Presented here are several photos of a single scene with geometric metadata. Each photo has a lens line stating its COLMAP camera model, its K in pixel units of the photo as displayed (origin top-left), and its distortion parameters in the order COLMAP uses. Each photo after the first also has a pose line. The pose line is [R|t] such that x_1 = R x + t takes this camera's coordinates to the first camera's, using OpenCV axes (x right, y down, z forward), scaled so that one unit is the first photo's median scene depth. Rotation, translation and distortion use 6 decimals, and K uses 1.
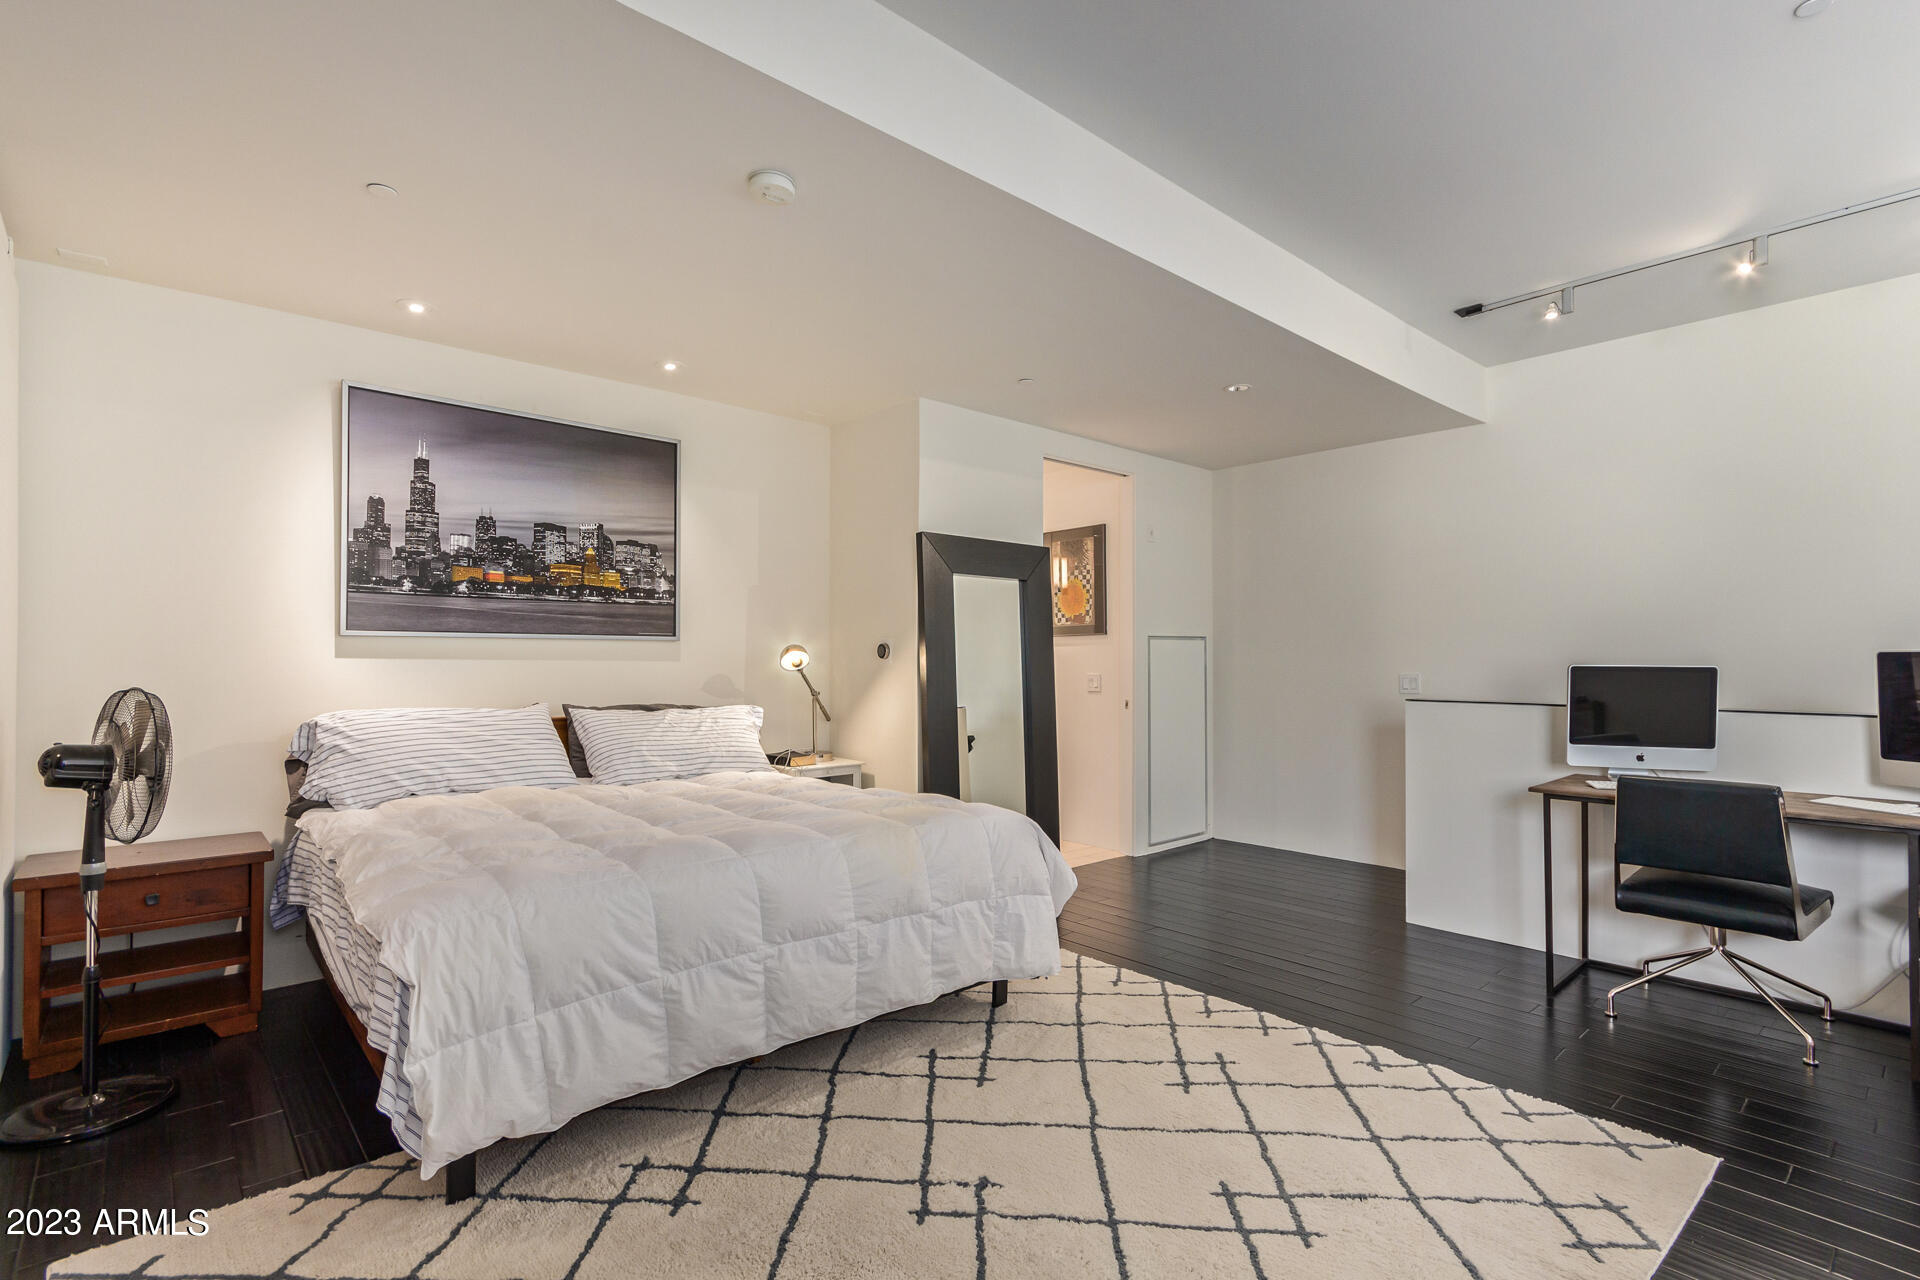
lens RADIAL K [[909.3, 0, 985.9], [0, 909.3, 659.7], [0, 0, 1]] dist [0.002356, 0.000400]
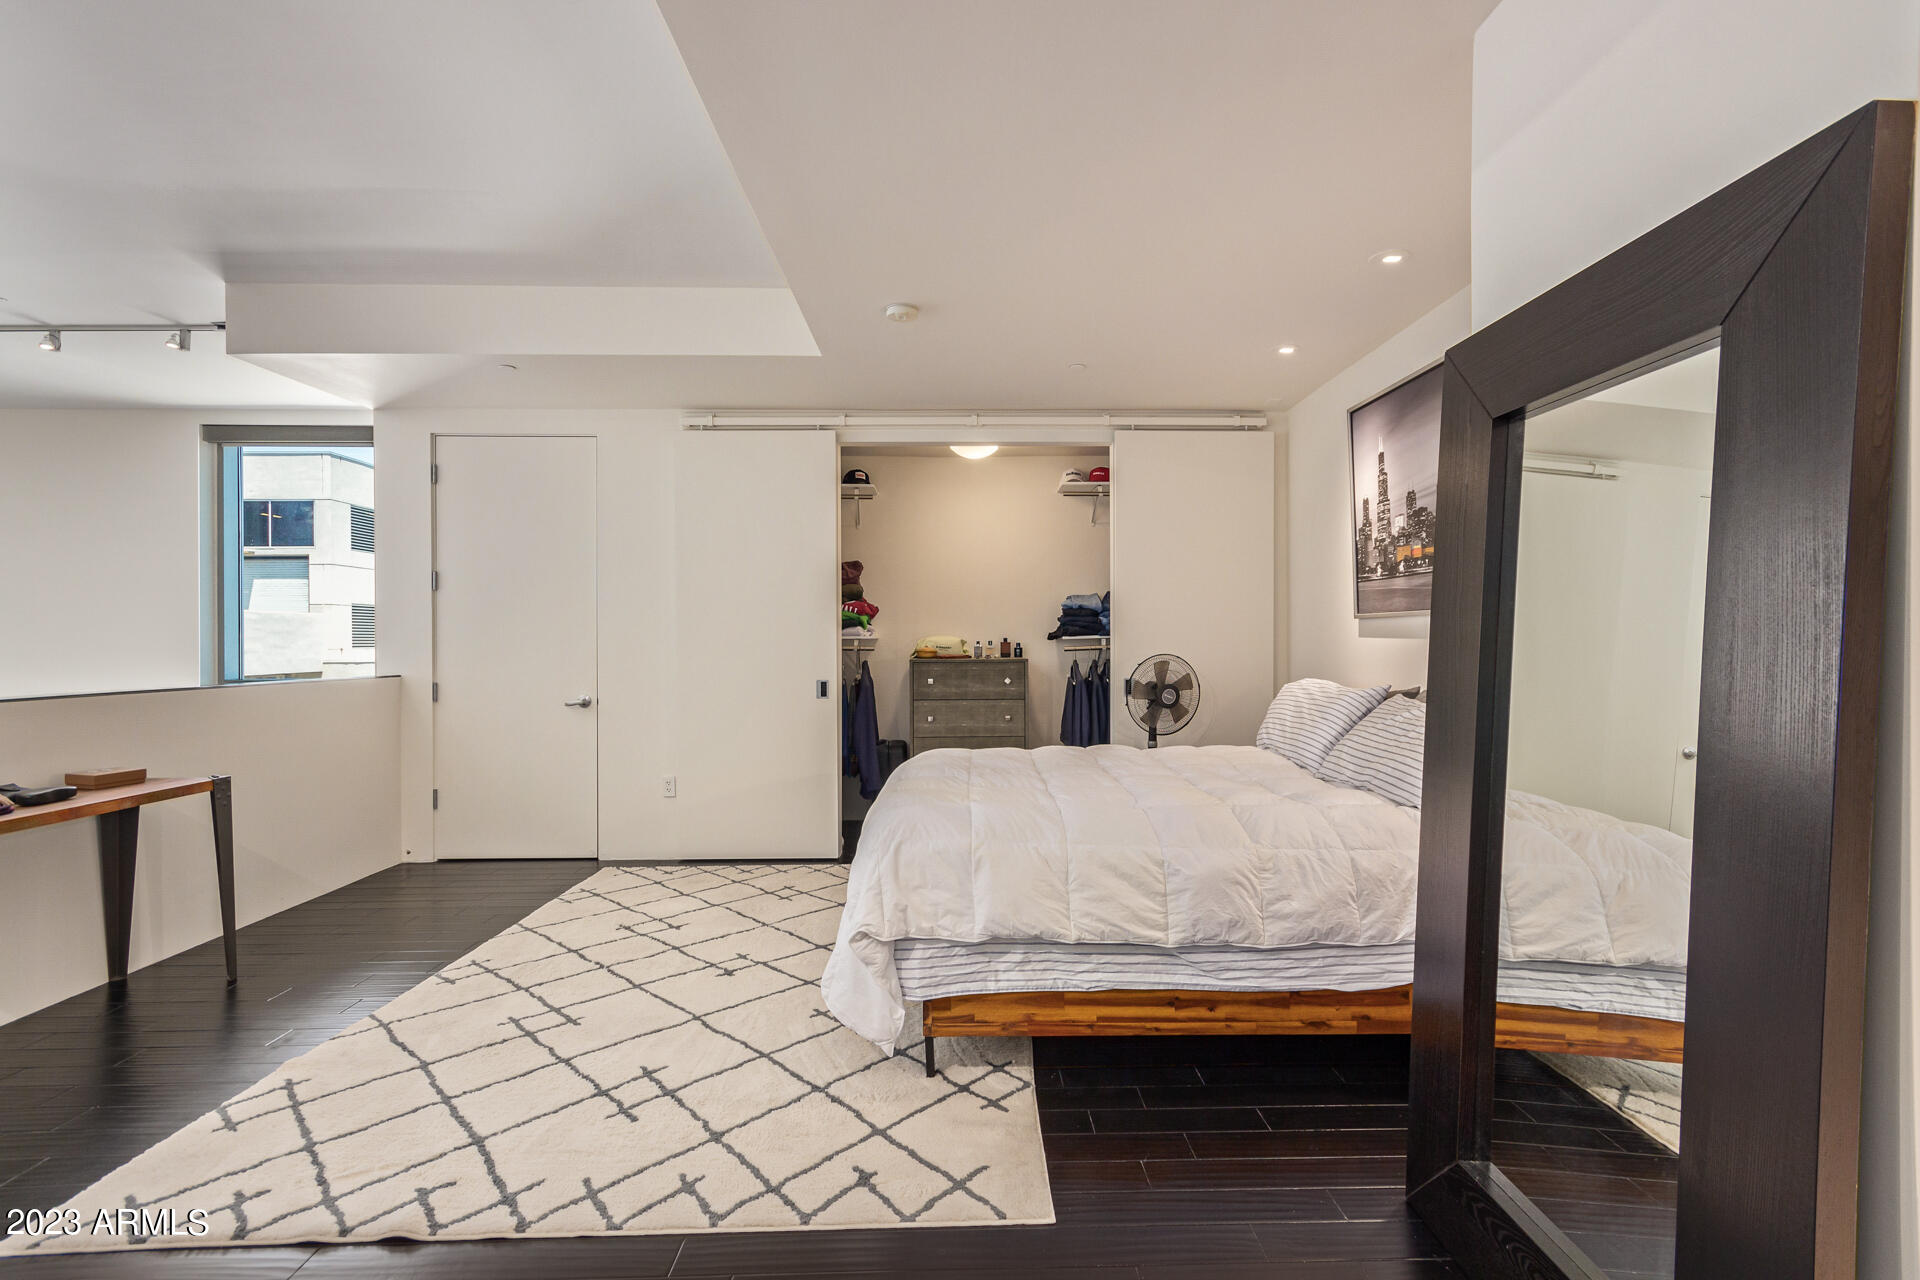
lens RADIAL K [[909.6, 0, 974.0], [0, 909.6, 643.1], [0, 0, 1]] dist [0.001320, 0.000759]
pose [[-0.672284, 0.003910, -0.740283, 0.488999], [0.001515, 0.999991, 0.003906, 0.000168], [0.740292, 0.001504, -0.672284, 1.326187]]
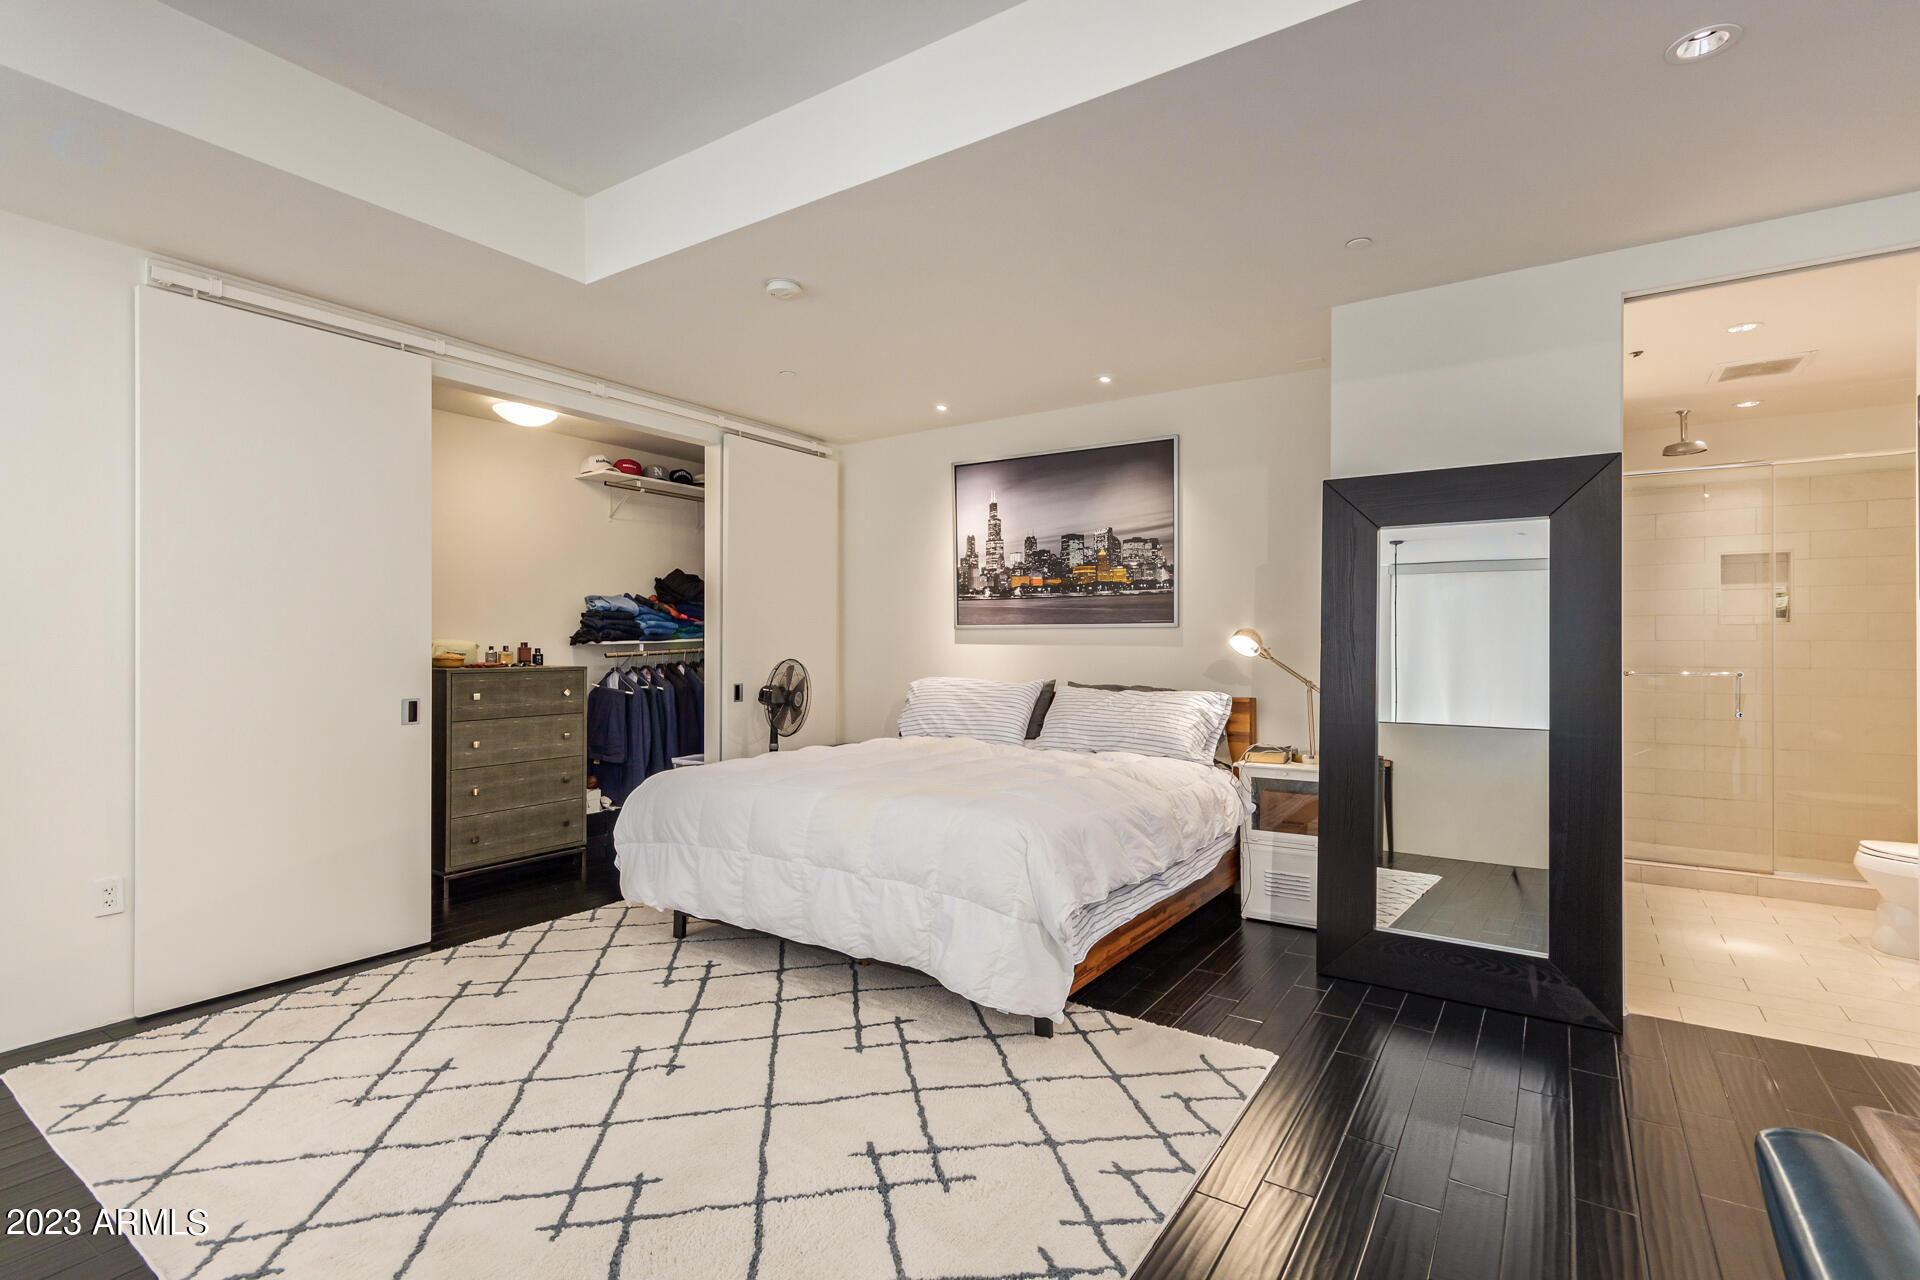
lens RADIAL K [[909.6, 0, 974.0], [0, 909.6, 643.1], [0, 0, 1]] dist [0.001320, 0.000759]
pose [[0.236165, -0.003885, -0.971705, 0.724480], [-0.002146, 0.999987, -0.004519, 0.003458], [0.971710, 0.003153, 0.236154, 0.617385]]
